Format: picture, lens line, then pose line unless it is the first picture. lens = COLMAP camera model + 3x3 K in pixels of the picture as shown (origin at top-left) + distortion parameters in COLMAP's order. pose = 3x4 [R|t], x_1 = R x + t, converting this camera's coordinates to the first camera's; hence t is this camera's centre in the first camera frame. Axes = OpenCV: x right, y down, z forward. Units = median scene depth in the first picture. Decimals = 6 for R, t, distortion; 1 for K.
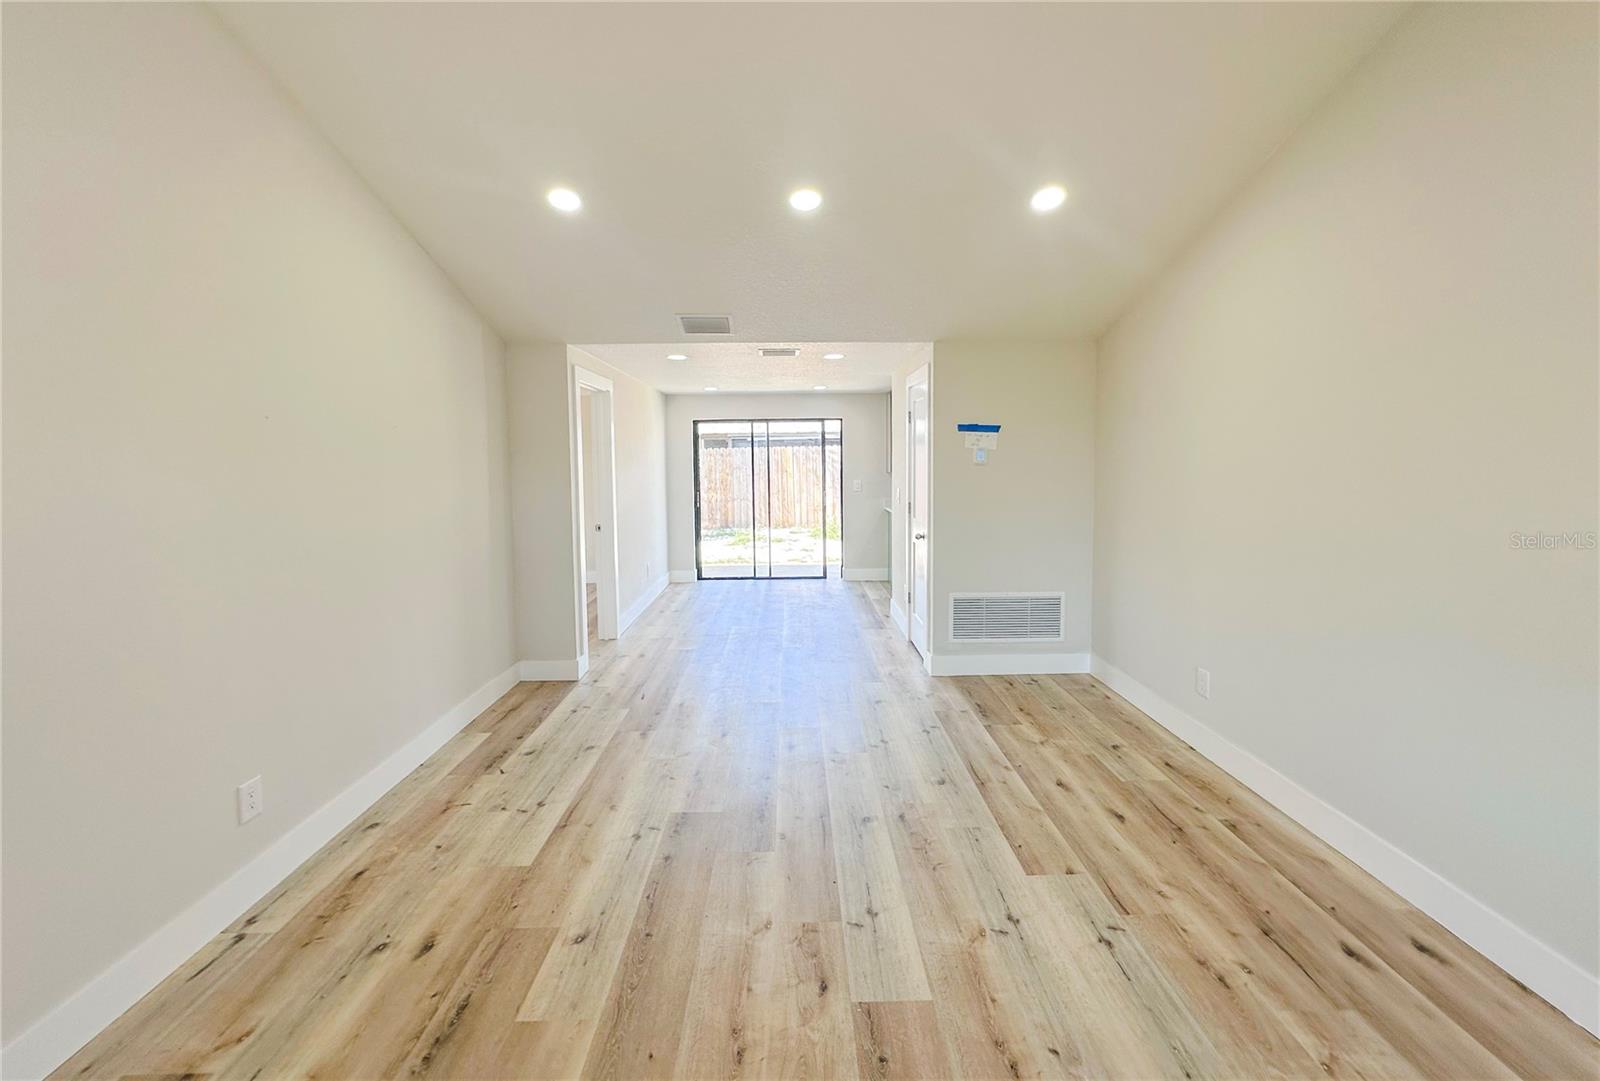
lens RADIAL K [[649.9, 0, 798.3], [0, 649.9, 497.7], [0, 0, 1]] dist [-0.002510, -0.000124]
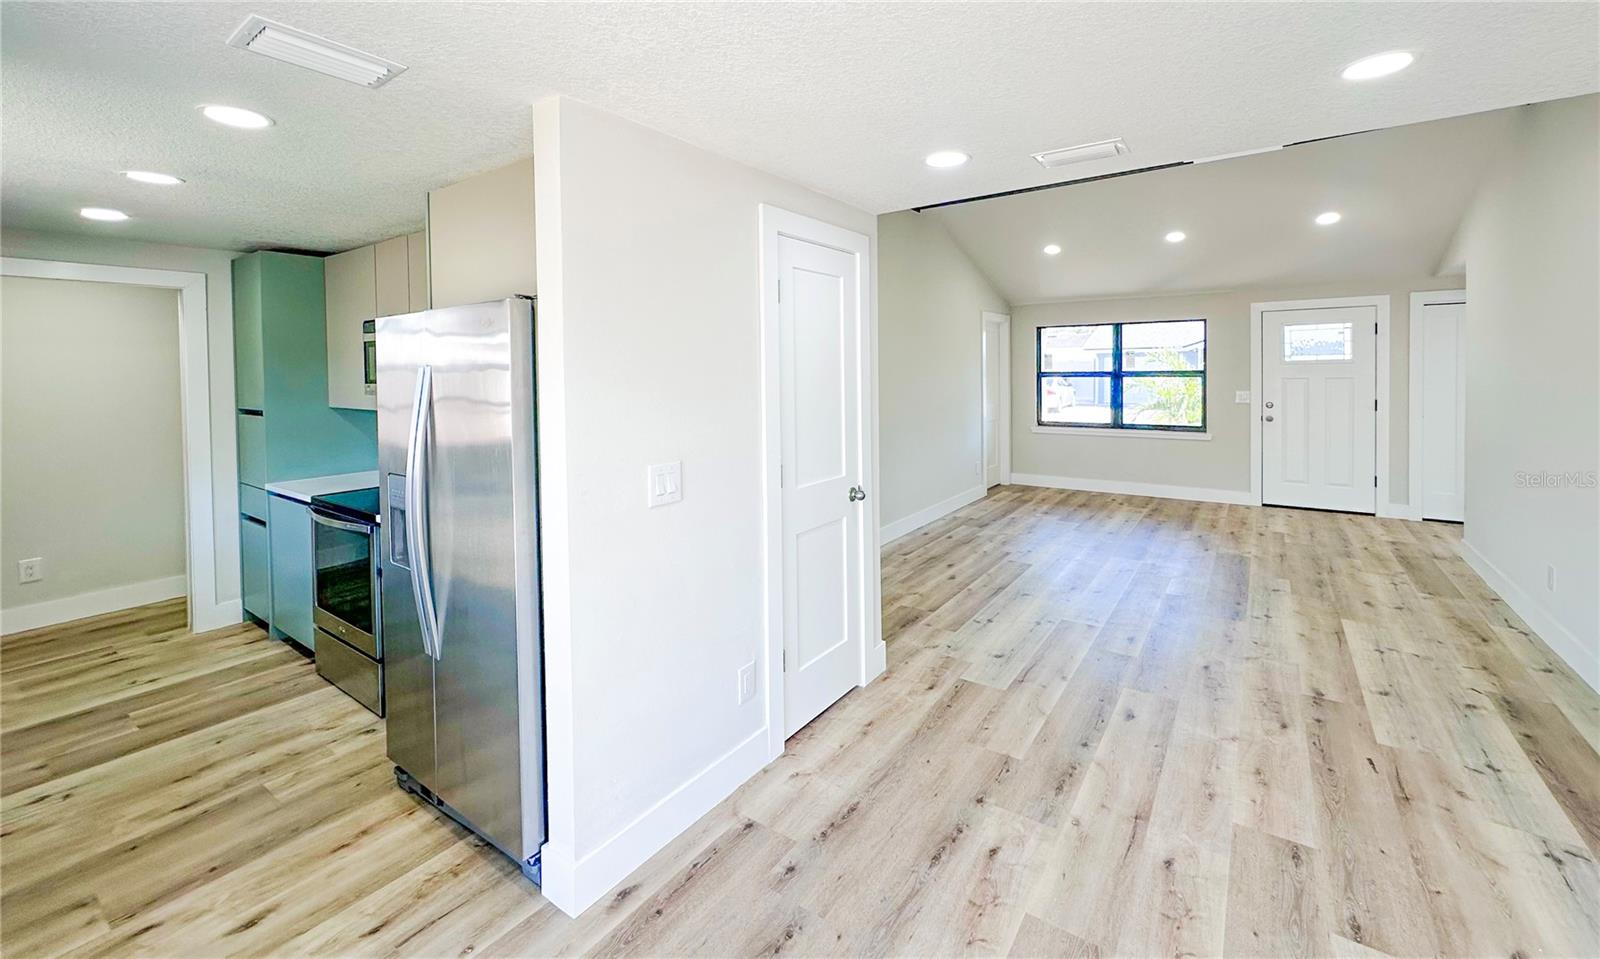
lens RADIAL K [[647.1, 0, 816.6], [0, 647.1, 388.0], [0, 0, 1]] dist [-0.003196, -0.000279]
pose [[-0.814475, 0.002828, 0.580192, -0.203416], [0.057841, 0.995402, 0.076345, -0.131388], [-0.577309, 0.095739, -0.810894, 2.096359]]
